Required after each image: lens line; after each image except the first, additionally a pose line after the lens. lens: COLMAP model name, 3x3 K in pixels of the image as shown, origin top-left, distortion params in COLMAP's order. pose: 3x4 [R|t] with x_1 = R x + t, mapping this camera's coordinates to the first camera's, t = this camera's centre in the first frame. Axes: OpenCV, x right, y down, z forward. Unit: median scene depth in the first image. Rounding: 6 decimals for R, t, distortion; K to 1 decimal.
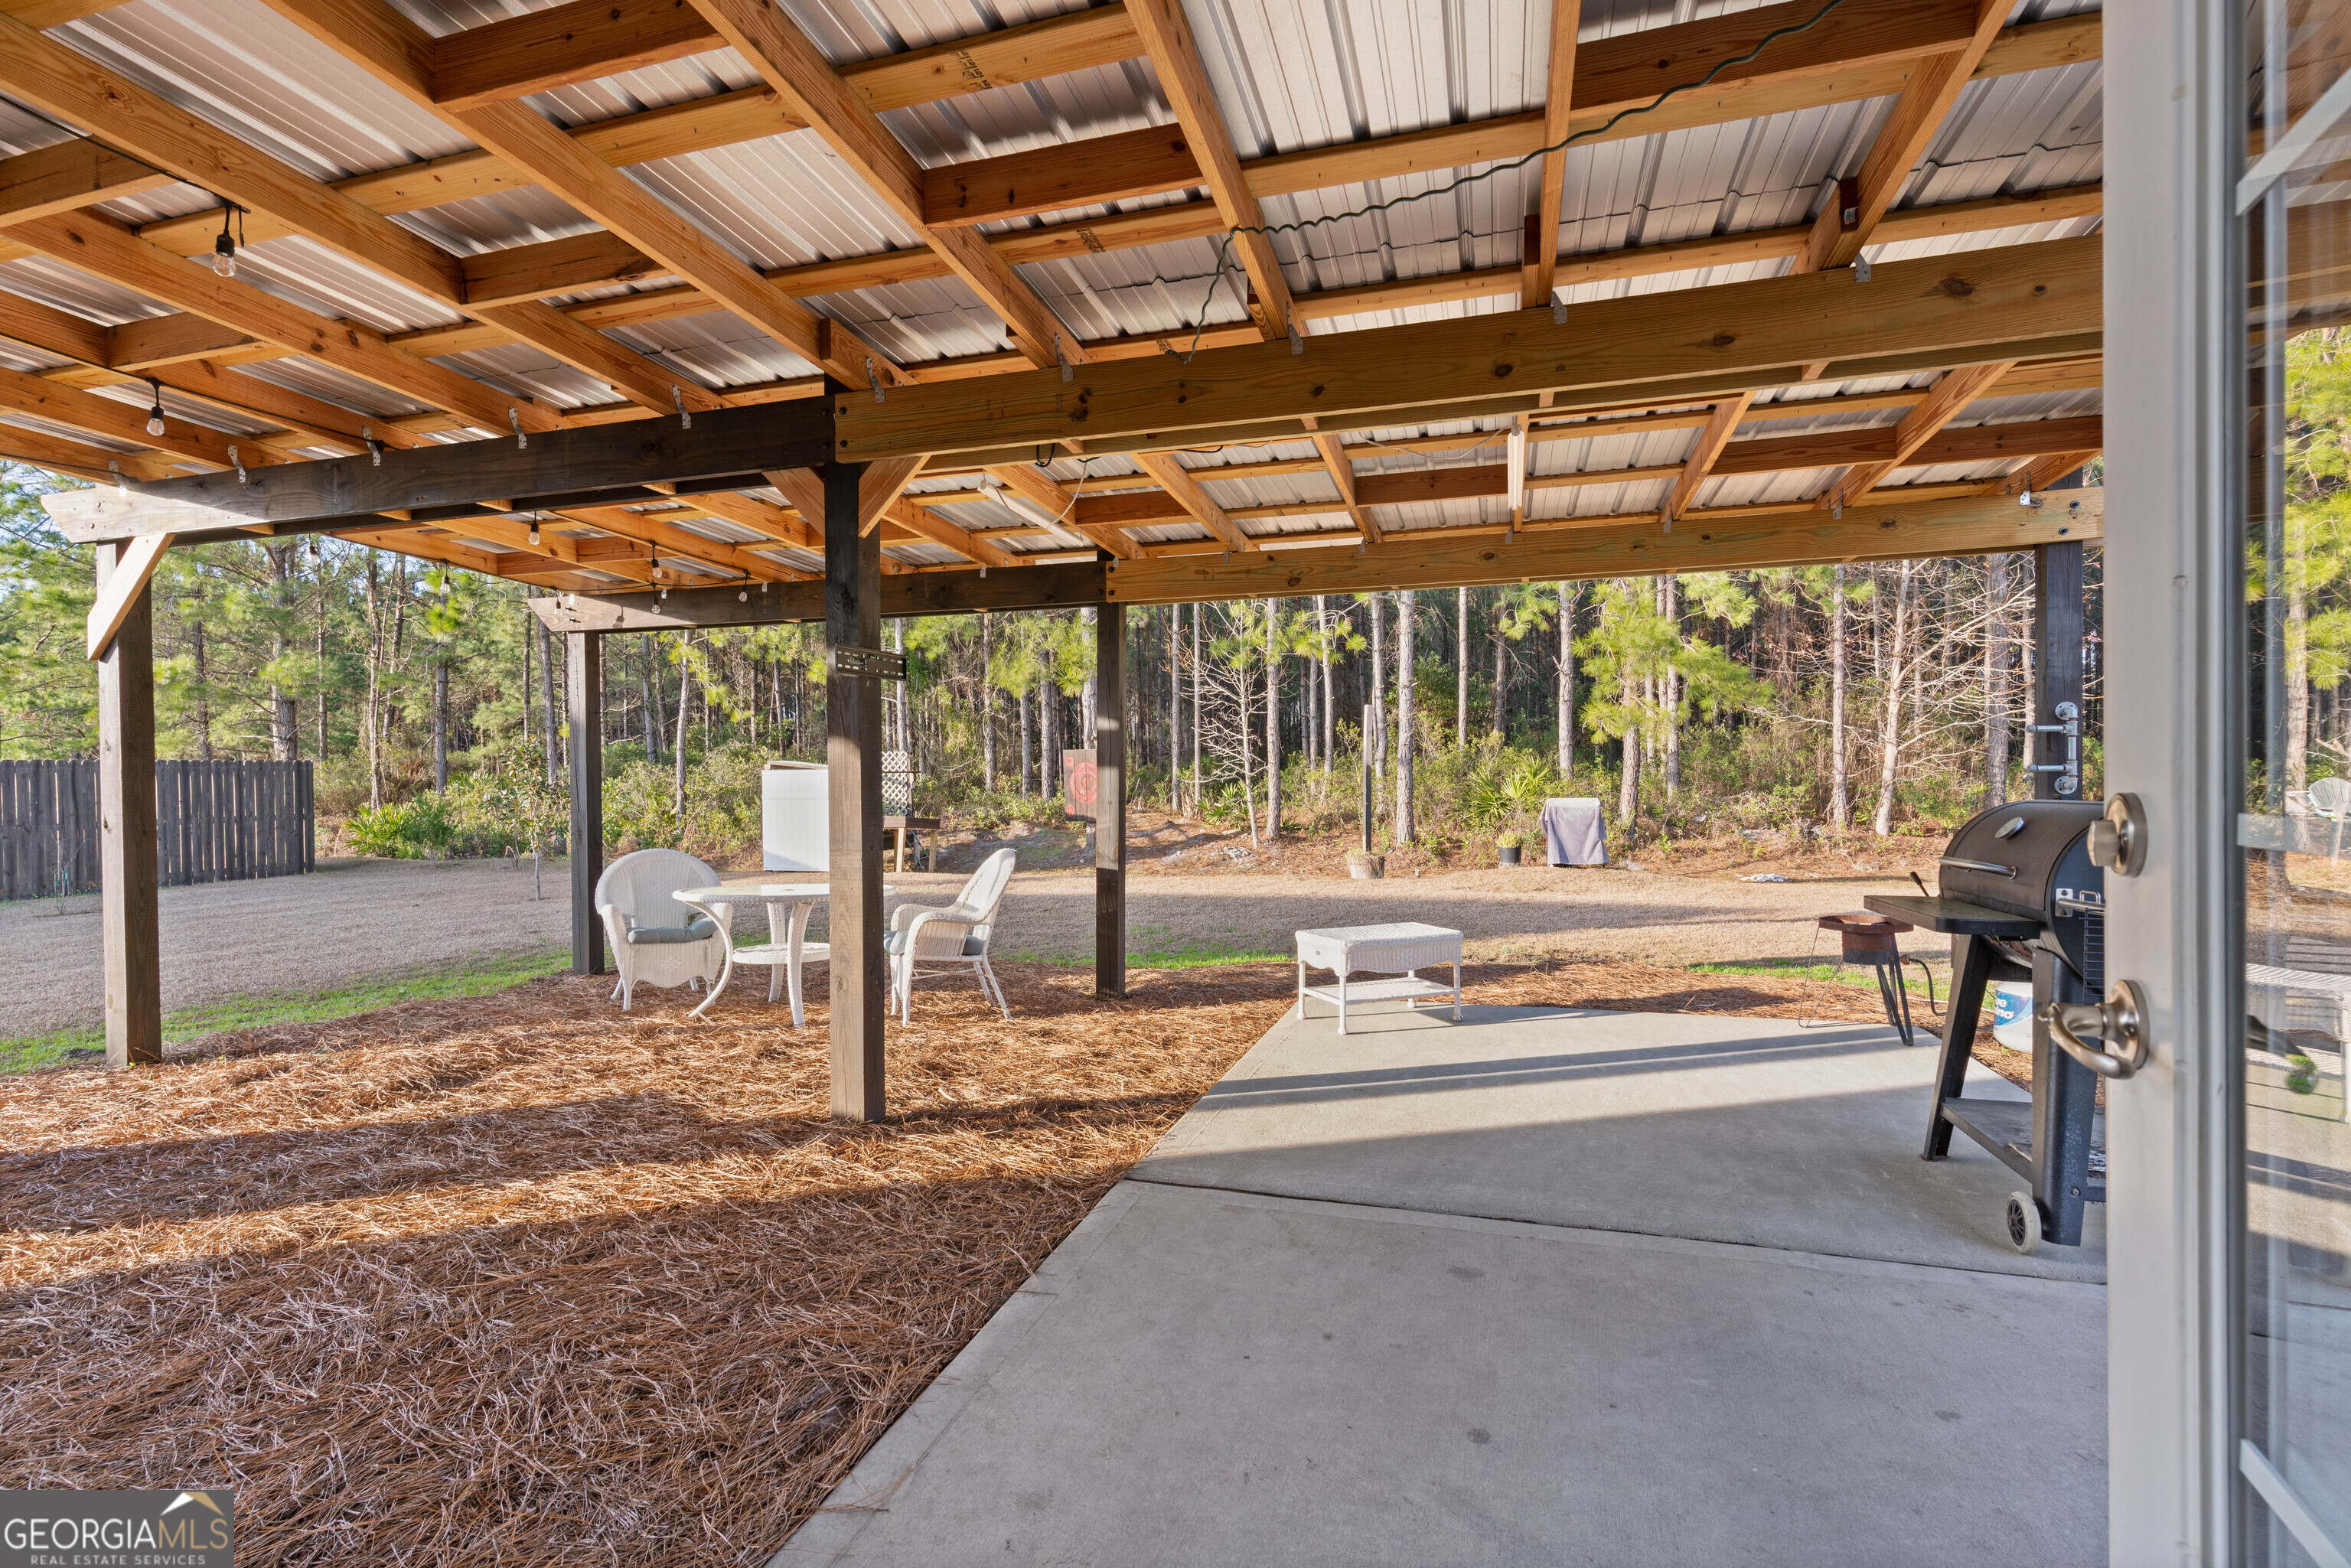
lens RADIAL K [[1103.1, 0, 1172.6], [0, 1103.1, 781.6], [0, 0, 1]] dist [-0.000921, -0.000286]
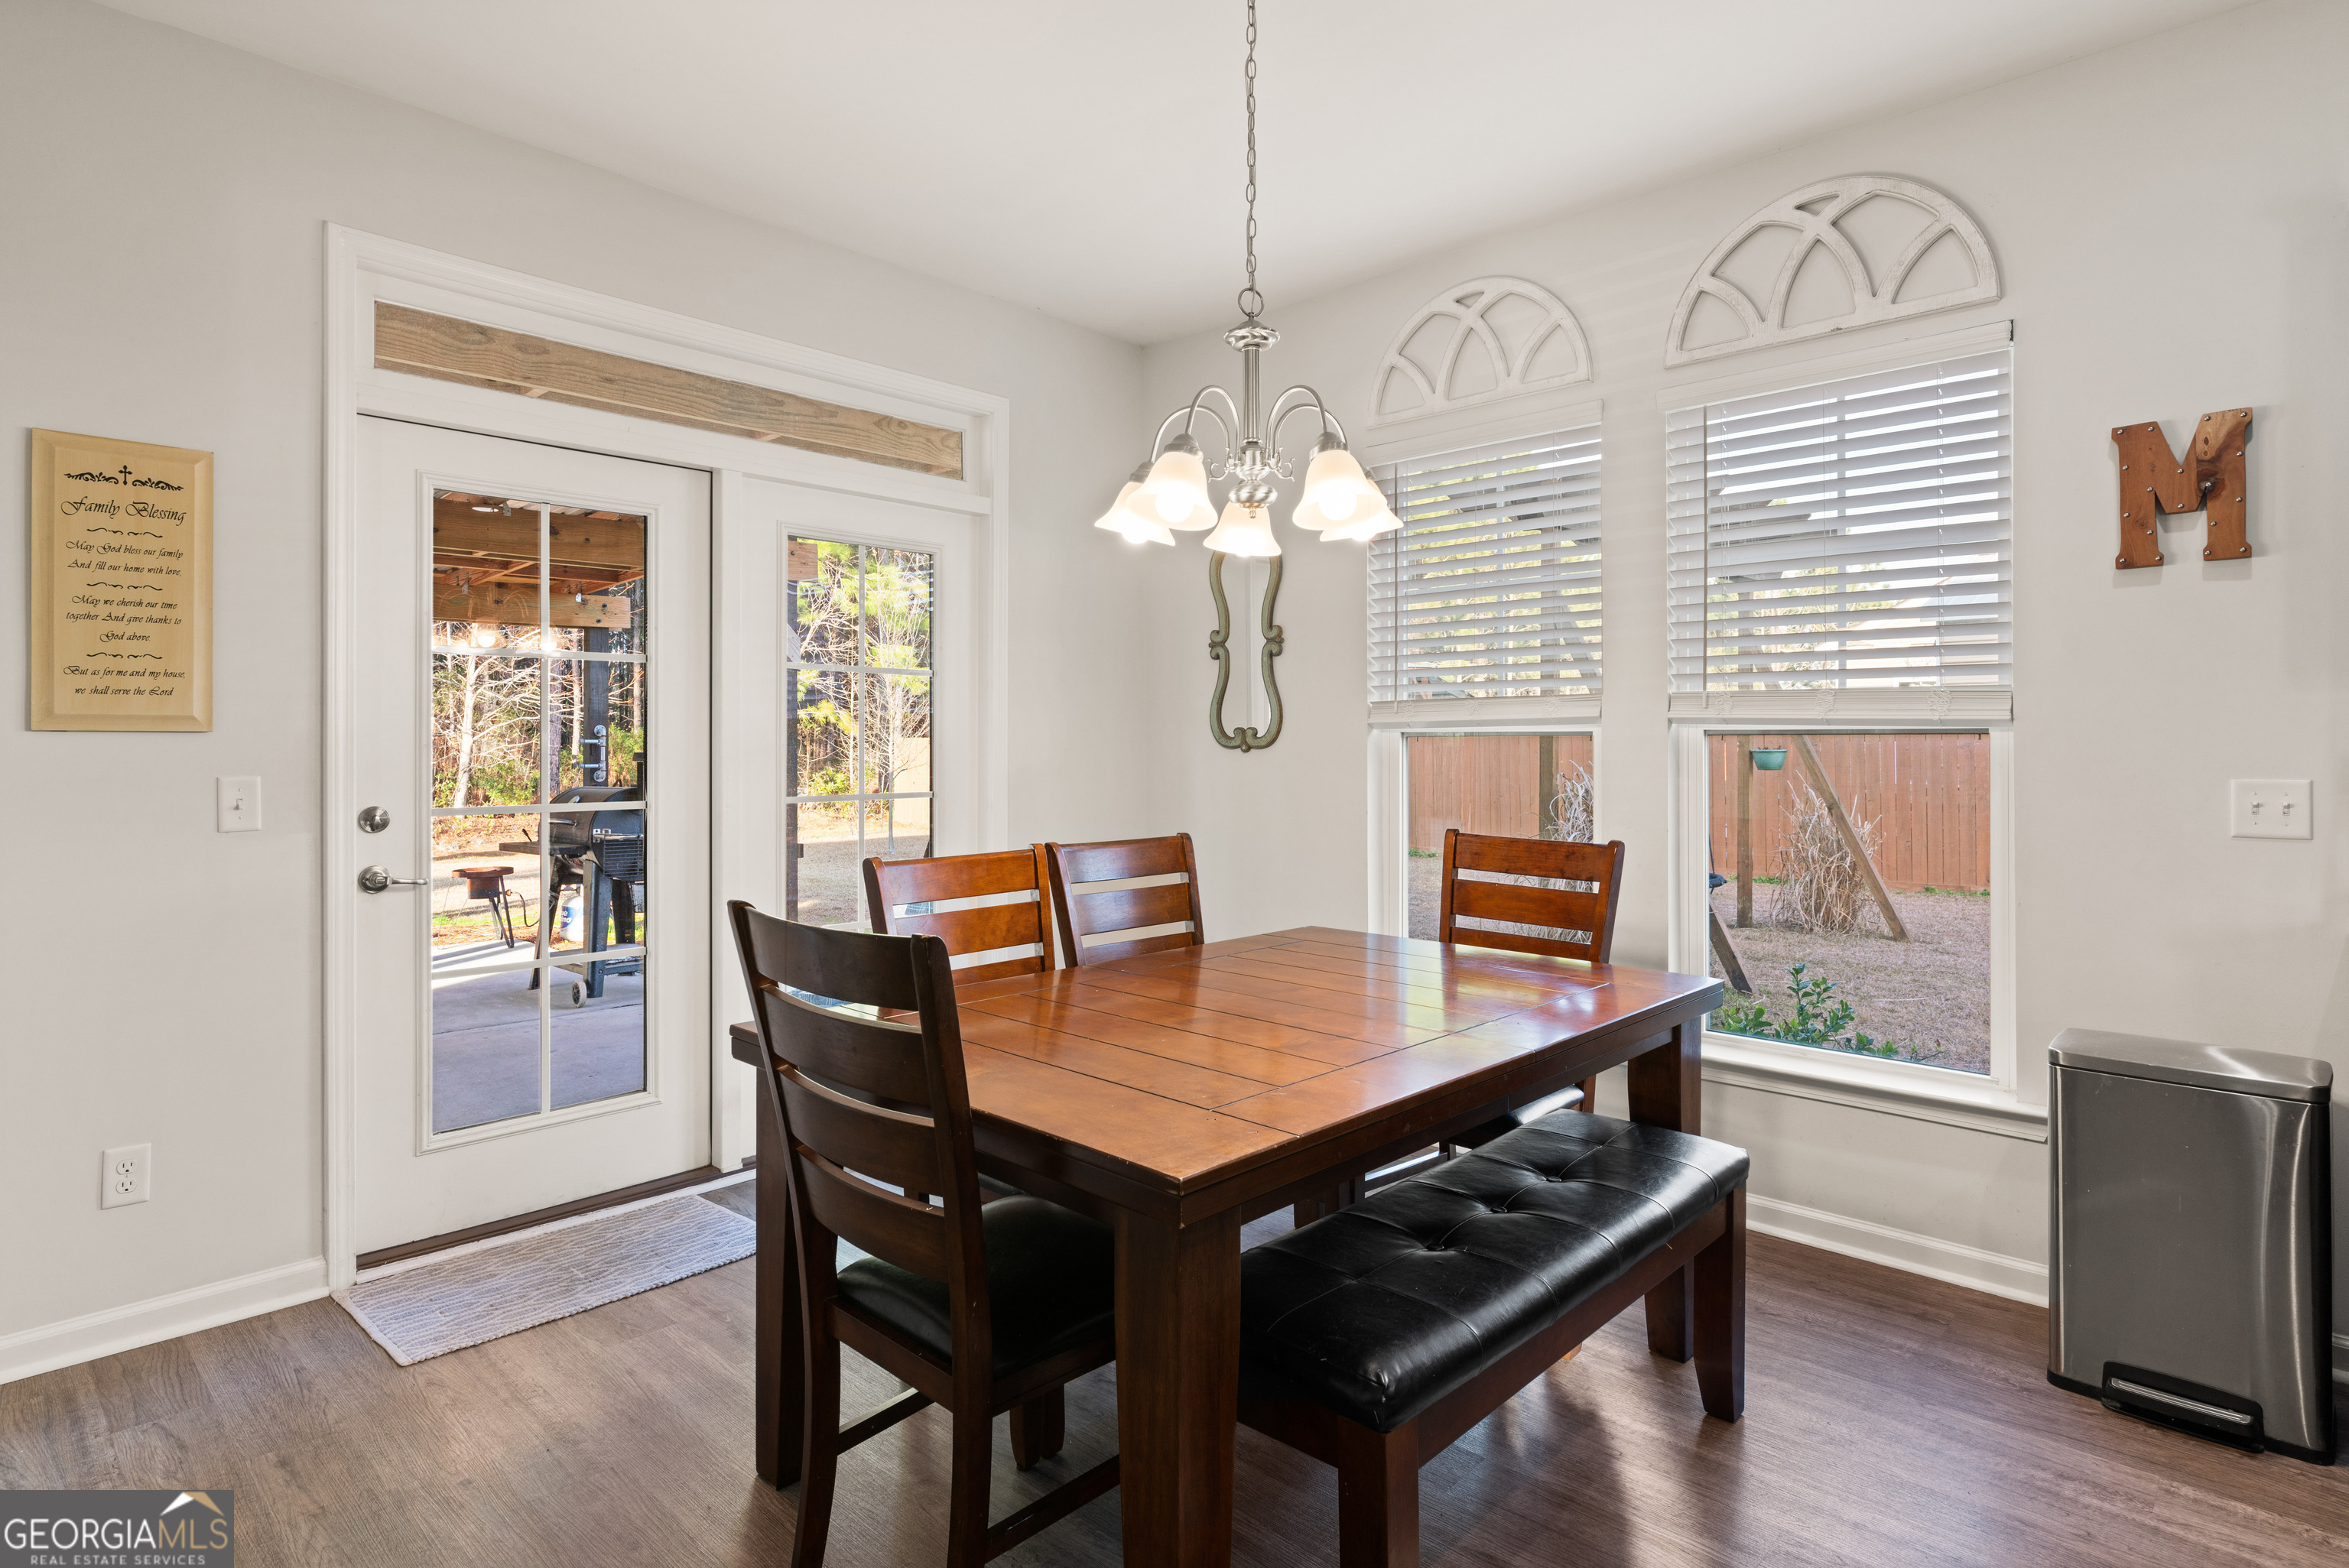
lens RADIAL K [[1235.4, 0, 1155.4], [0, 1235.4, 734.8], [0, 0, 1]] dist [-0.000823, 0.000177]
pose [[0.453271, 0.014686, 0.891252, -0.405871], [0.004820, 0.999809, -0.018926, -0.020417], [-0.891360, 0.012875, 0.453114, -0.510899]]
